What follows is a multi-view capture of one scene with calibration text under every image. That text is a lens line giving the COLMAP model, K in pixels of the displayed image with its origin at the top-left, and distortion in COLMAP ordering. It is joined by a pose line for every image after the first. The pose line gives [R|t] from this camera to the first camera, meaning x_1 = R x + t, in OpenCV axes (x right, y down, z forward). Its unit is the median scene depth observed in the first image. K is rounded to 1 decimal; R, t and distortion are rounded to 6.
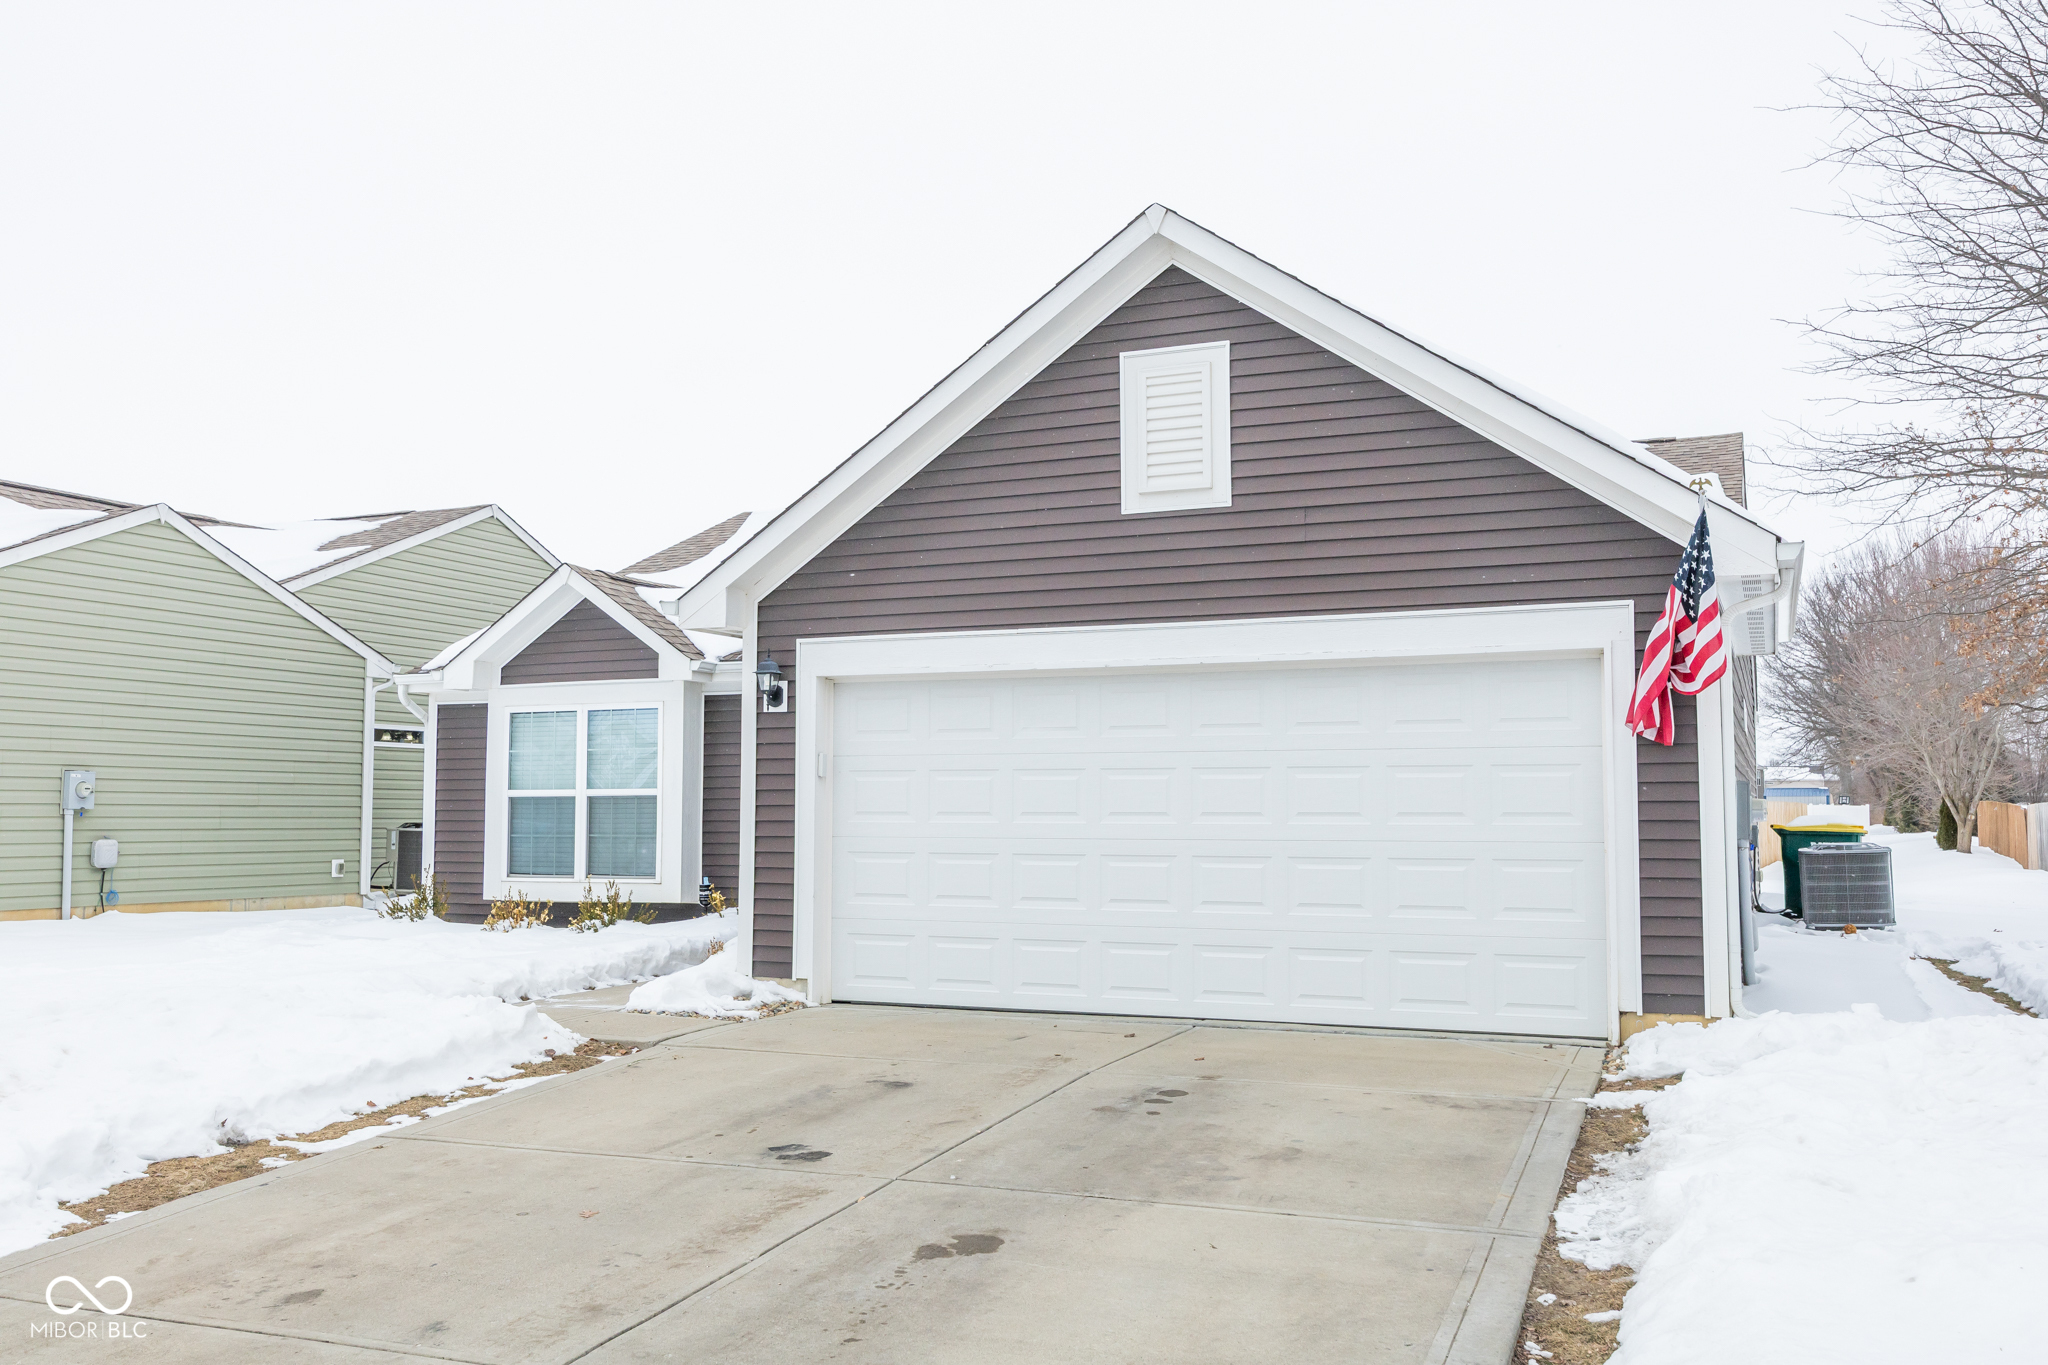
lens RADIAL K [[1748.8, 0, 1020.4], [0, 1748.8, 689.7], [0, 0, 1]] dist [-0.007893, 0.036307]
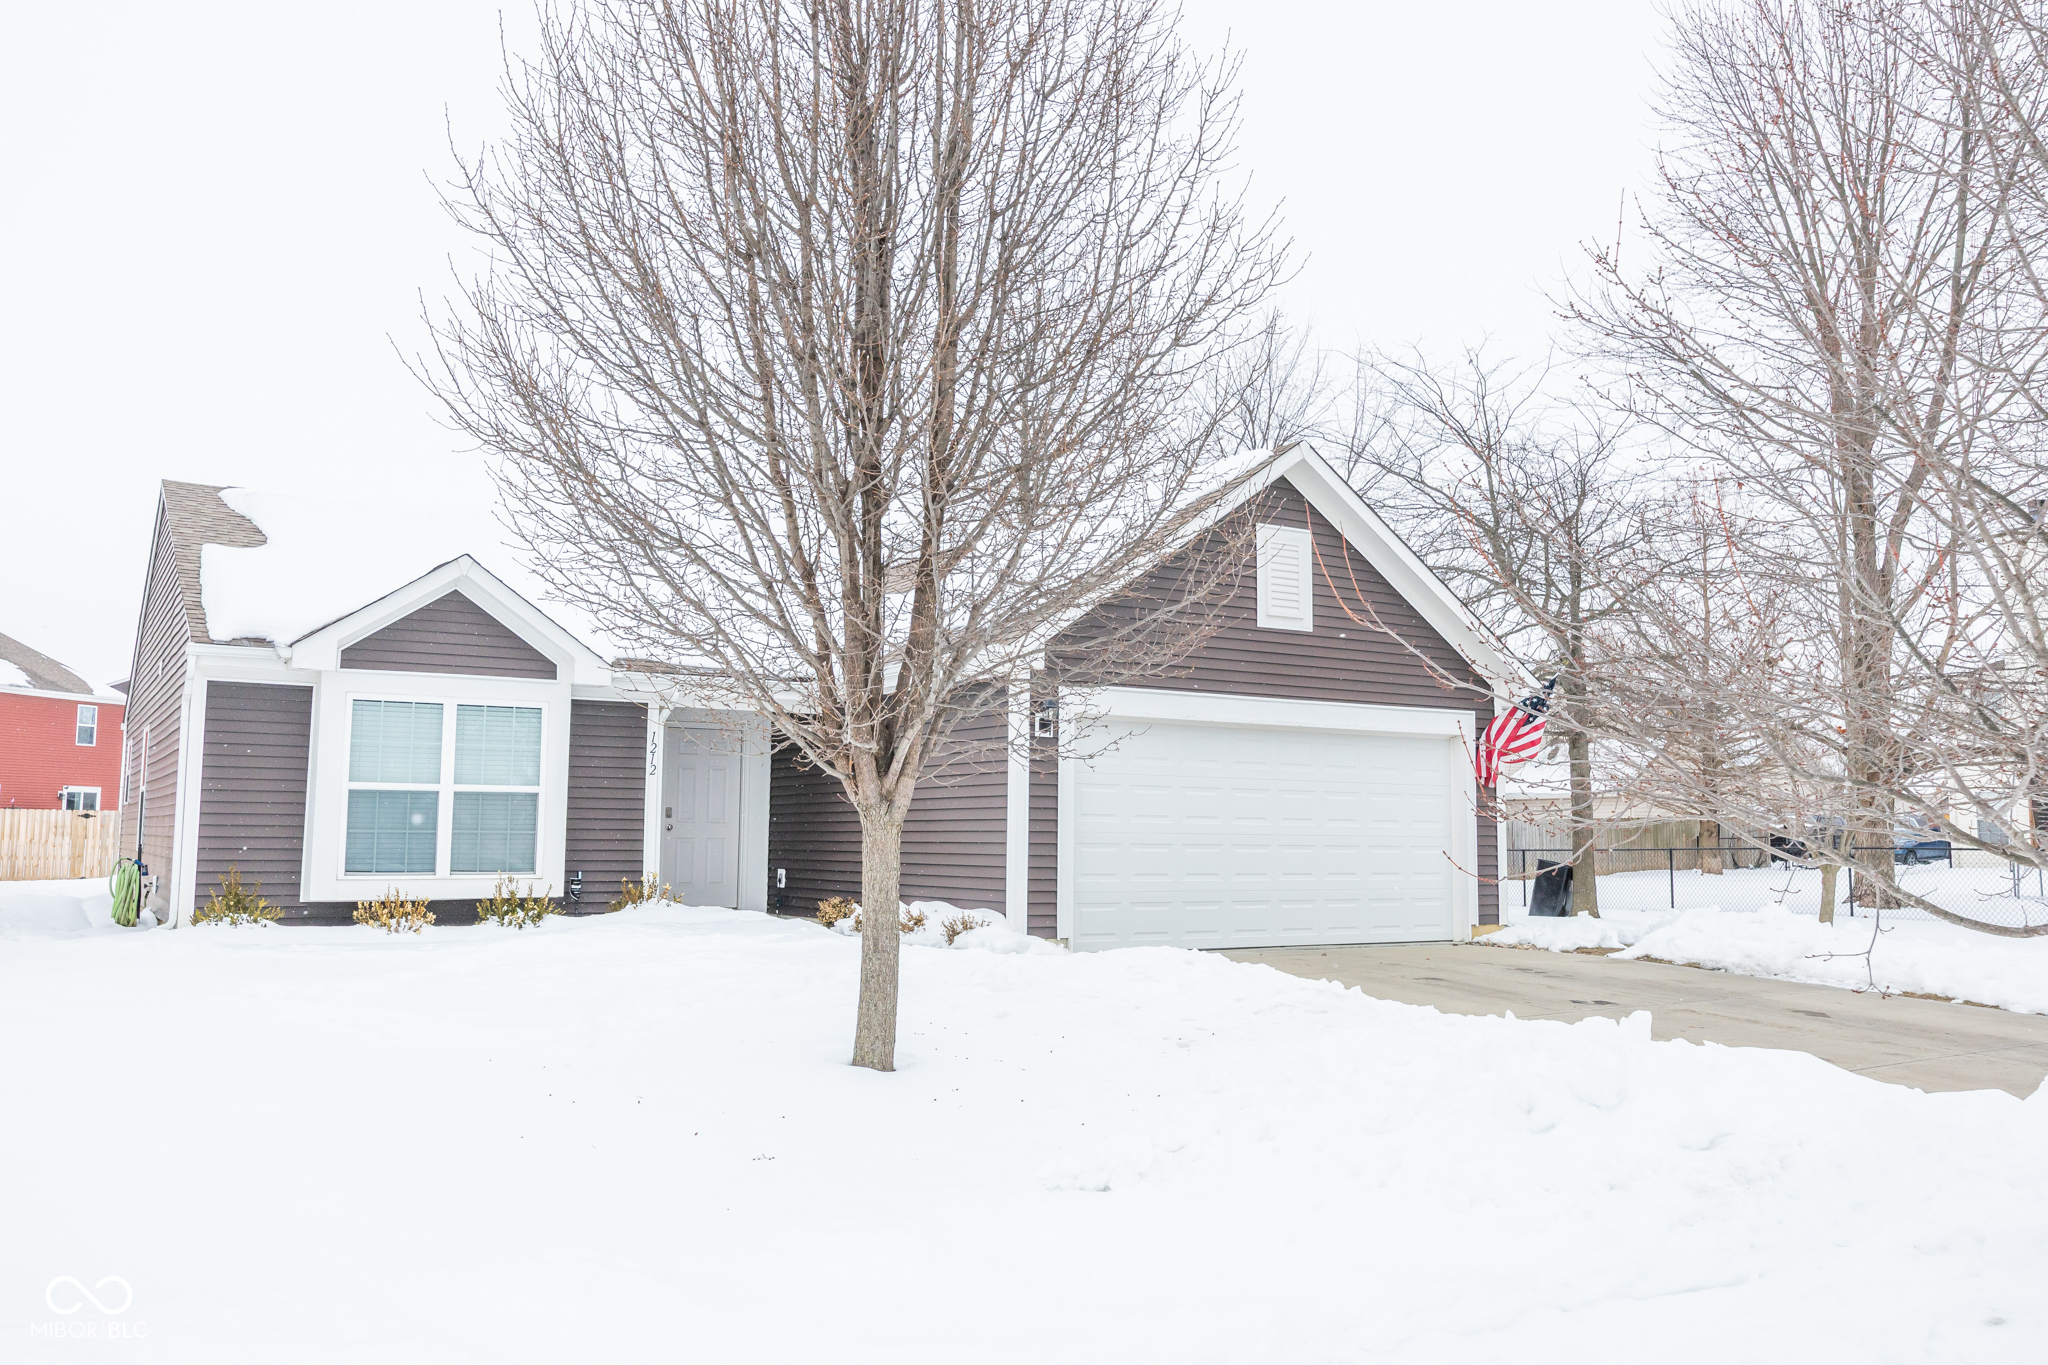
lens RADIAL K [[1572.9, 0, 1026.9], [0, 1572.9, 677.3], [0, 0, 1]] dist [-0.003236, -0.000713]
pose [[0.582421, 0.090000, 0.807889, -0.808485], [-0.068174, 0.995759, -0.061781, 0.030868], [-0.810023, -0.019094, 0.586087, 0.232031]]
